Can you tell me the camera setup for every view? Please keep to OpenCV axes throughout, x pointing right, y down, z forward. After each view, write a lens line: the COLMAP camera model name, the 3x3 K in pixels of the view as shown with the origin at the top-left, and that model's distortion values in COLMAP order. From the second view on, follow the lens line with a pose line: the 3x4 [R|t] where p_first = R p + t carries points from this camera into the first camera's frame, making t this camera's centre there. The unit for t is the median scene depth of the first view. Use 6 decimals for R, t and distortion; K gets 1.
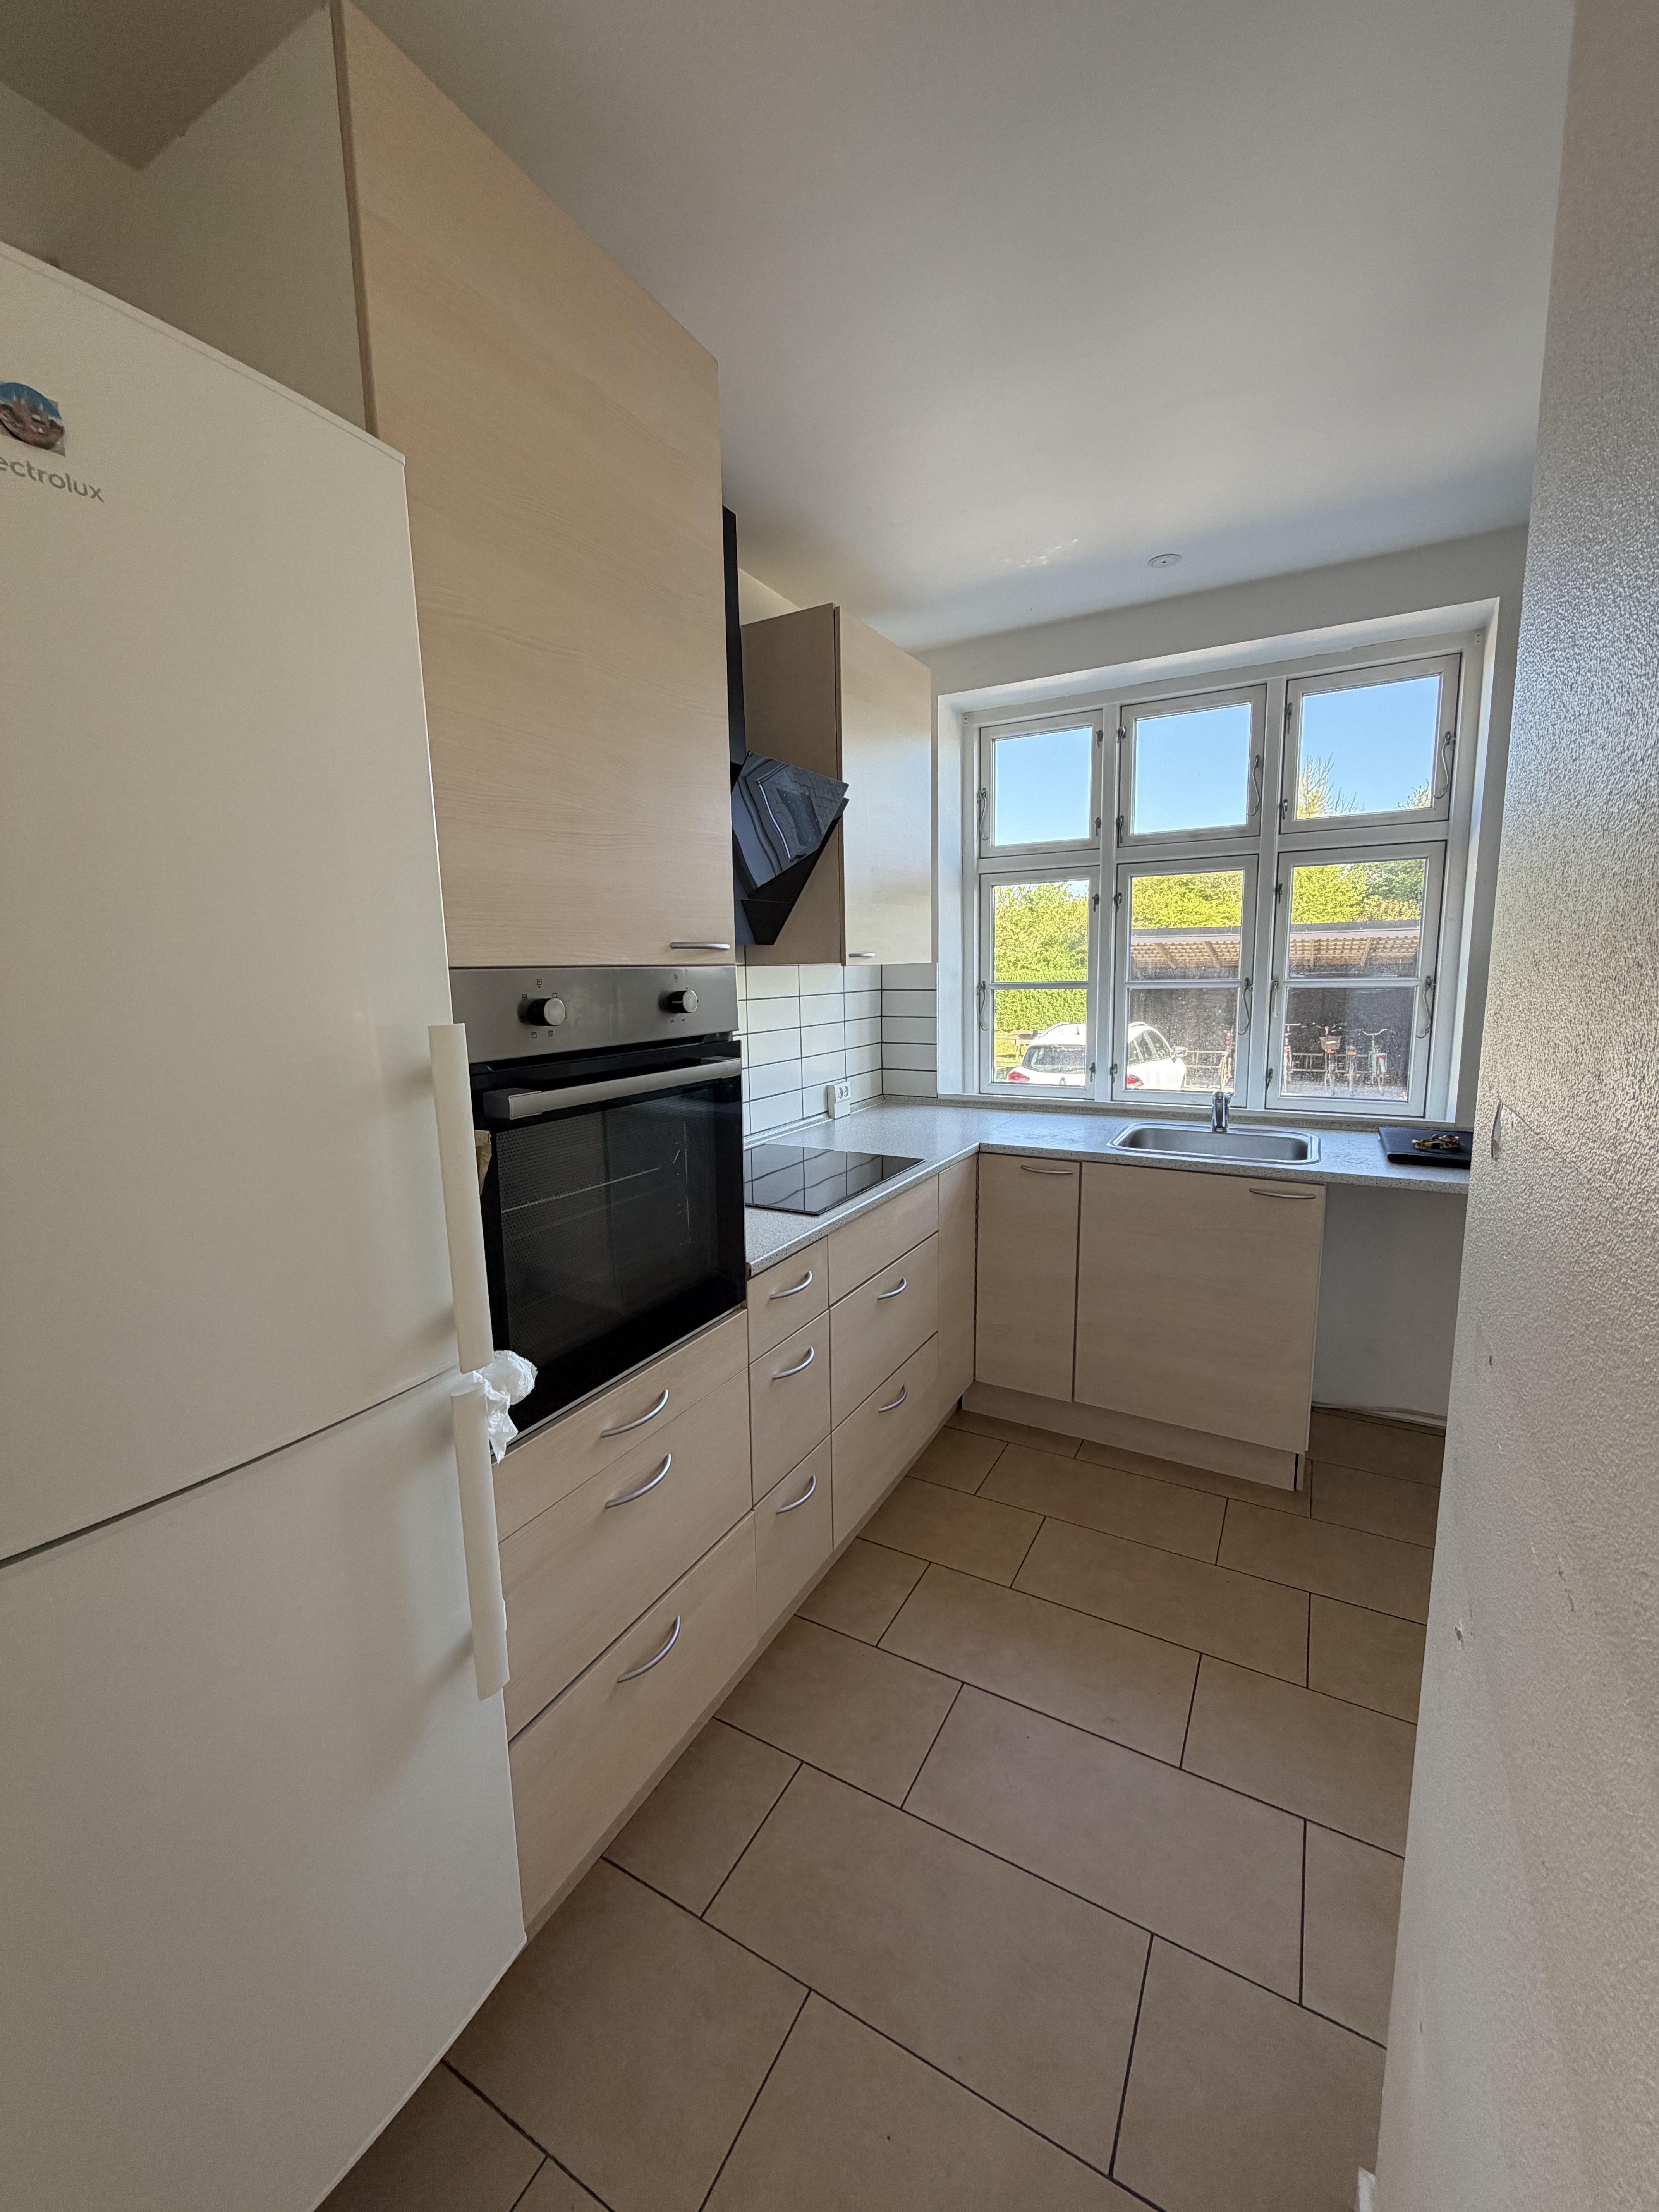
lens RADIAL K [[885.9, 0, 829.5], [0, 885.9, 1106.0], [0, 0, 1]] dist [-0.002698, -0.000155]
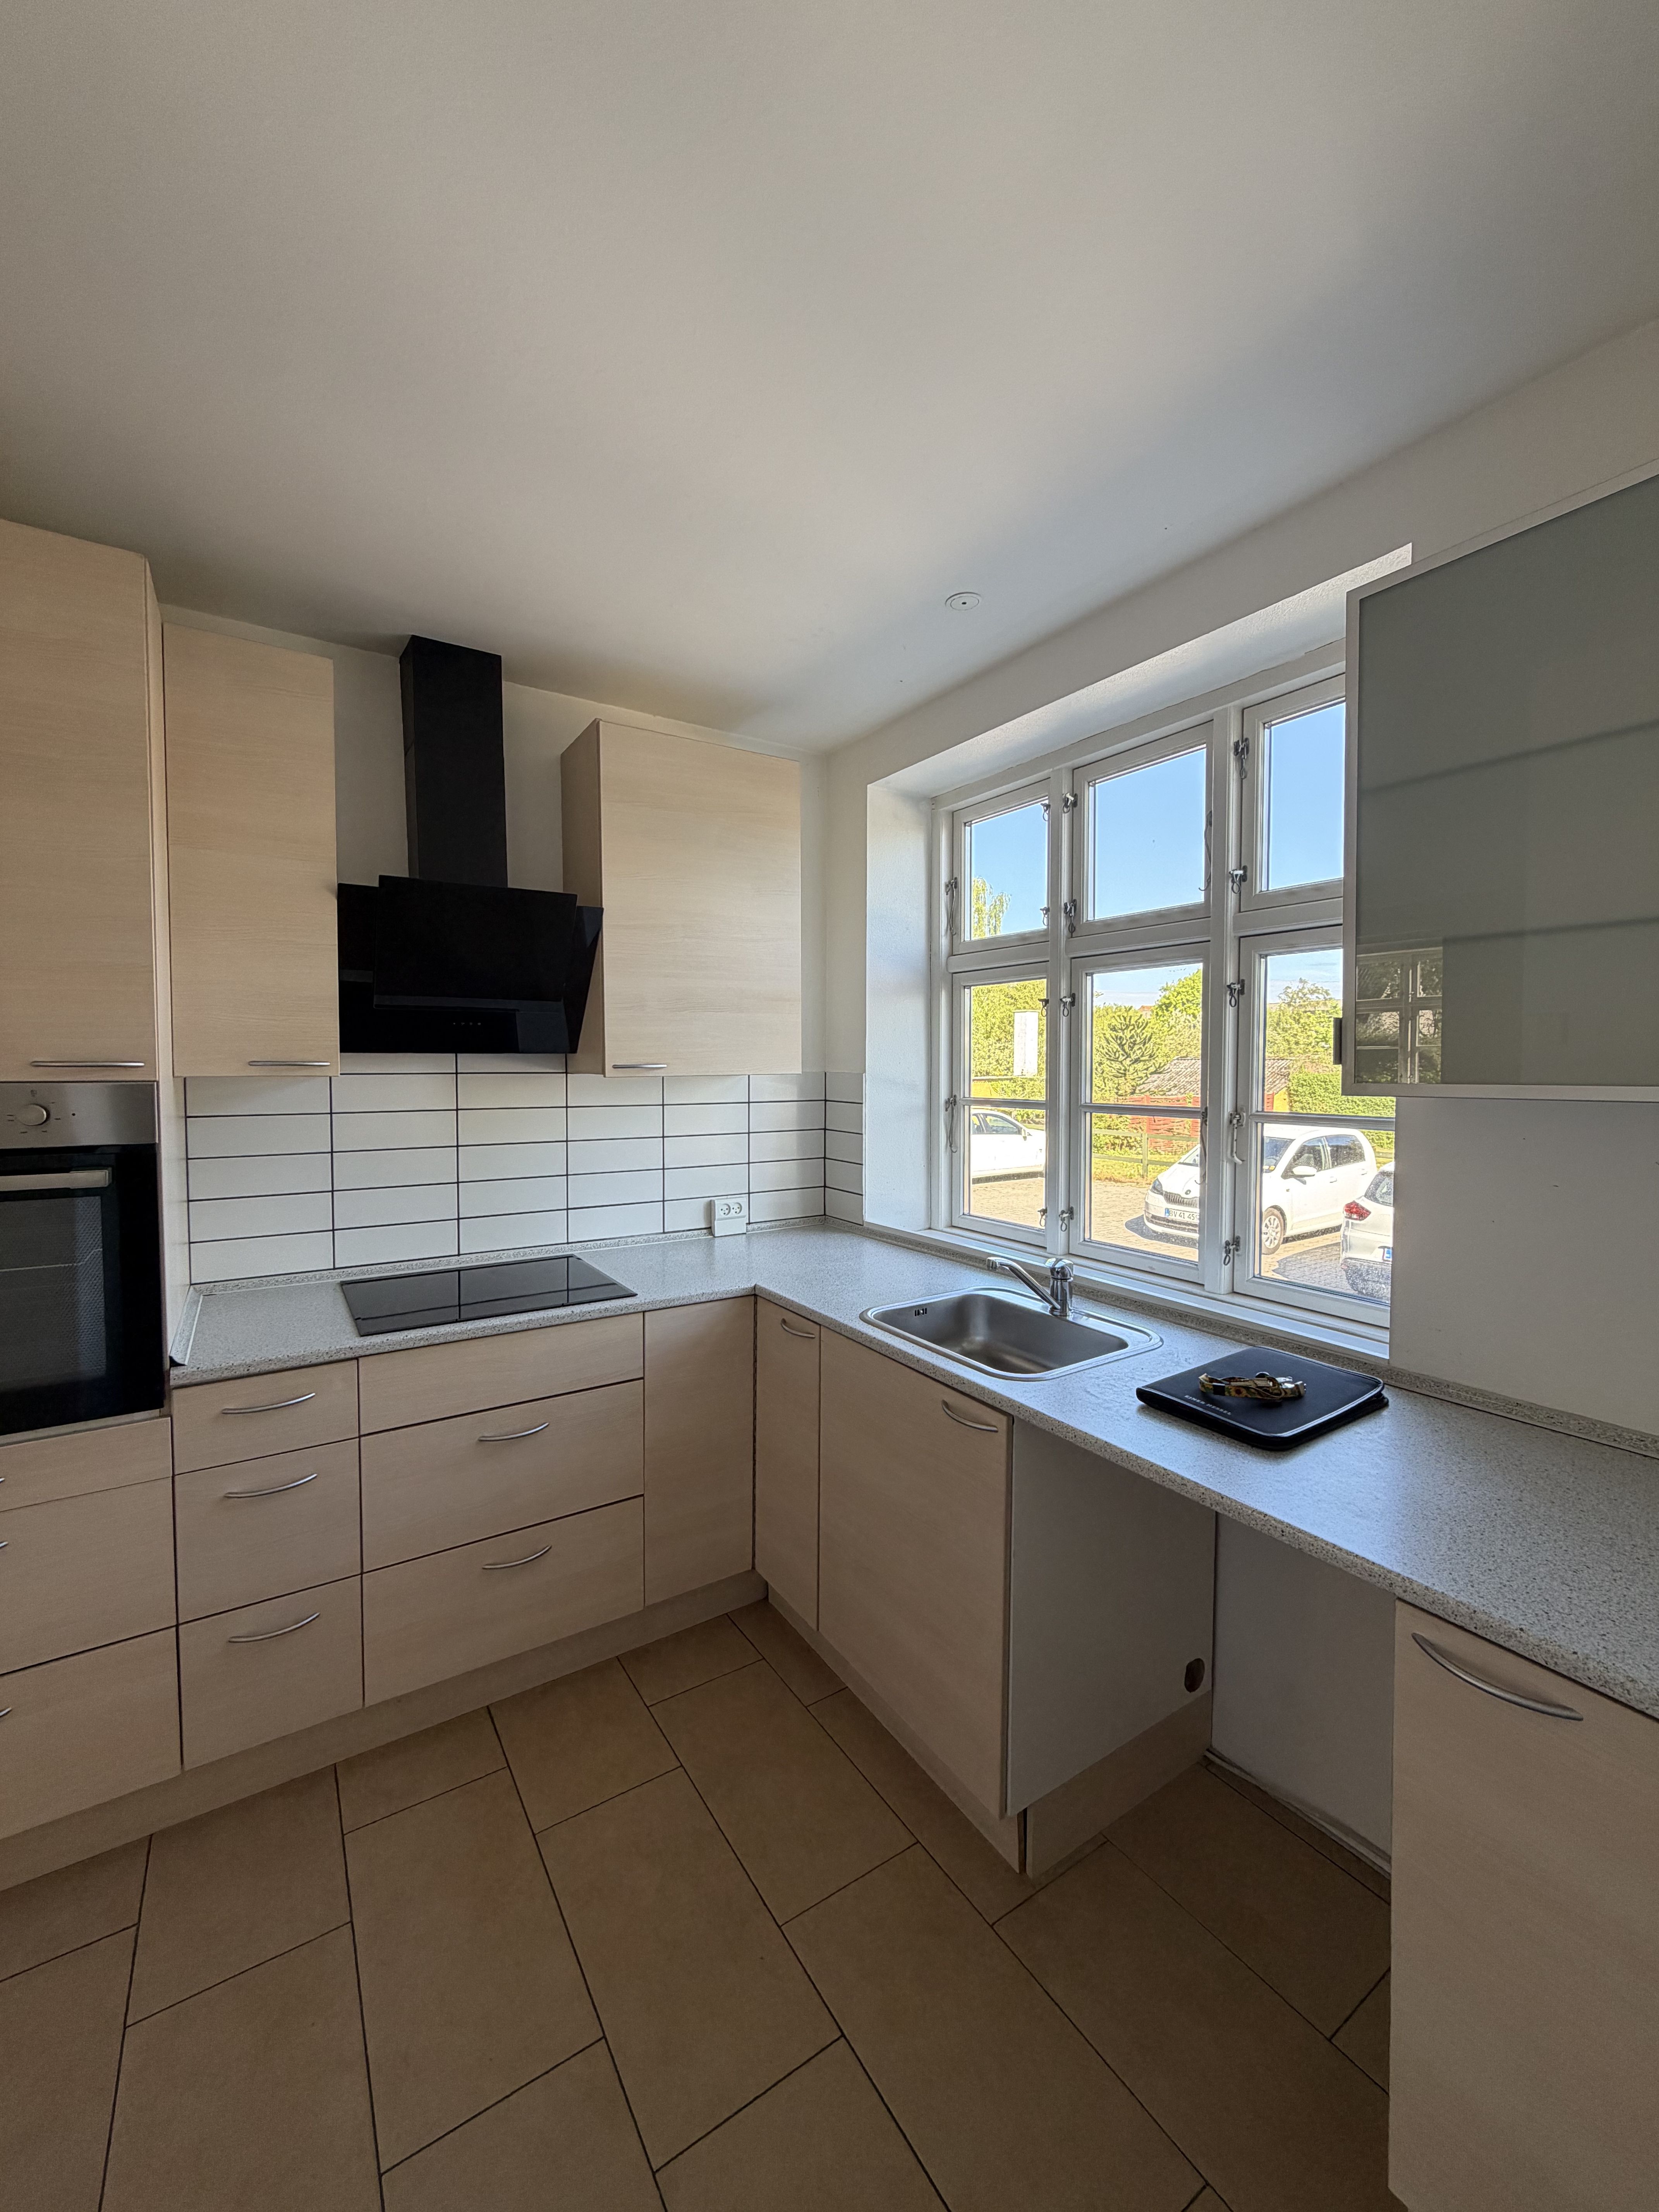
lens RADIAL K [[885.9, 0, 829.5], [0, 885.9, 1106.0], [0, 0, 1]] dist [-0.002698, -0.000155]
pose [[0.881448, 0.045111, -0.470122, 0.519946], [-0.090873, 0.993027, -0.075094, -0.059995], [0.463456, 0.108912, 0.879401, 0.206471]]
